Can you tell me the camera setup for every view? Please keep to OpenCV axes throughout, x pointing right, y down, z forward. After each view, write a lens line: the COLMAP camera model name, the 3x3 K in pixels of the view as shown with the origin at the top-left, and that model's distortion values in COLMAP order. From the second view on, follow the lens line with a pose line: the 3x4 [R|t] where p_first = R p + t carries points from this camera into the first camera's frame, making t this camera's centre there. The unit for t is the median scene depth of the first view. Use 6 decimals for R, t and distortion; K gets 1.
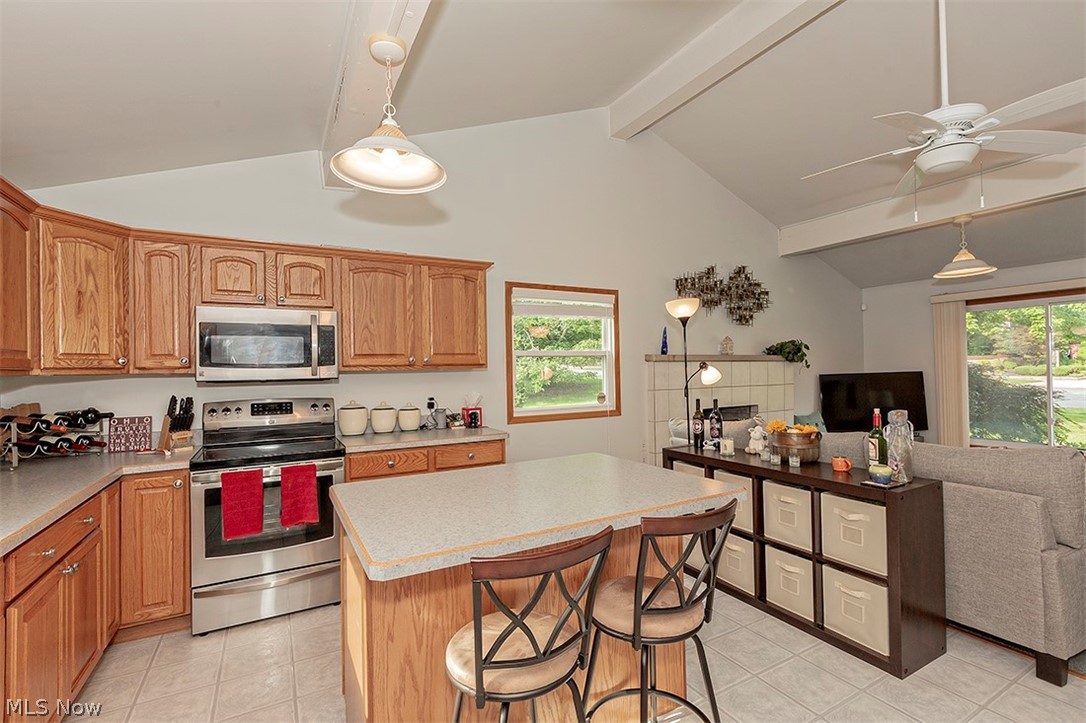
lens RADIAL K [[483.6, 0, 536.4], [0, 483.6, 368.4], [0, 0, 1]] dist [0.000892, 0.000131]
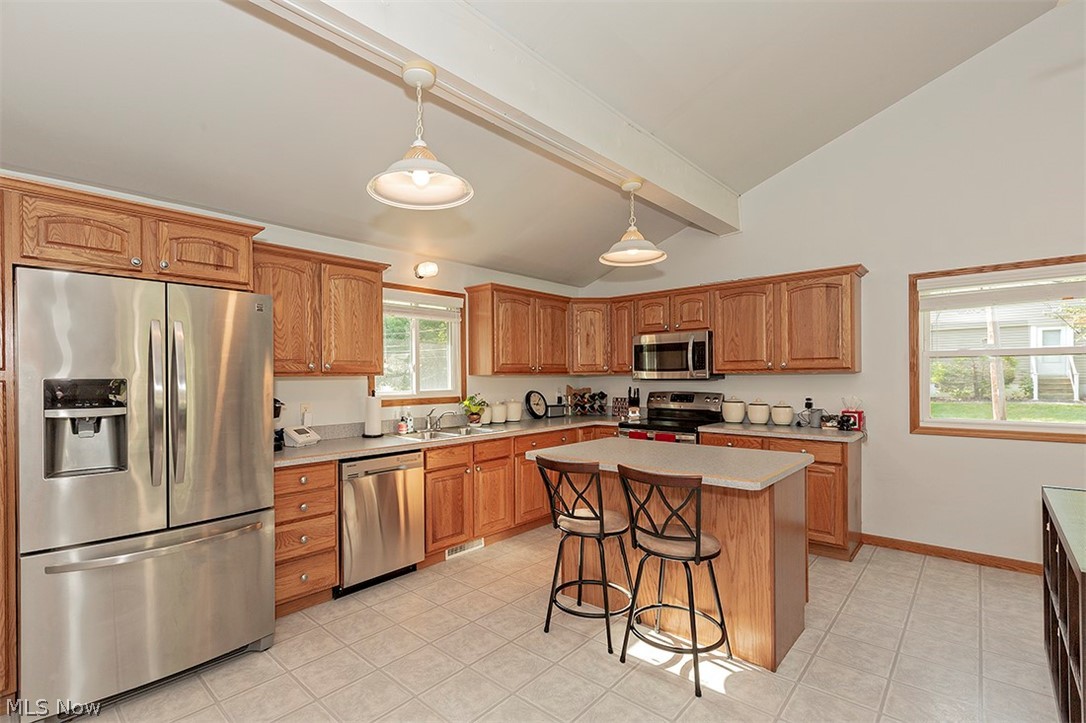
lens RADIAL K [[483.6, 0, 536.4], [0, 483.6, 368.4], [0, 0, 1]] dist [0.000892, 0.000131]
pose [[0.356597, -0.001140, -0.934258, 0.649755], [0.003685, 0.999993, 0.000186, -0.010318], [0.934251, -0.003509, 0.356599, 0.038149]]
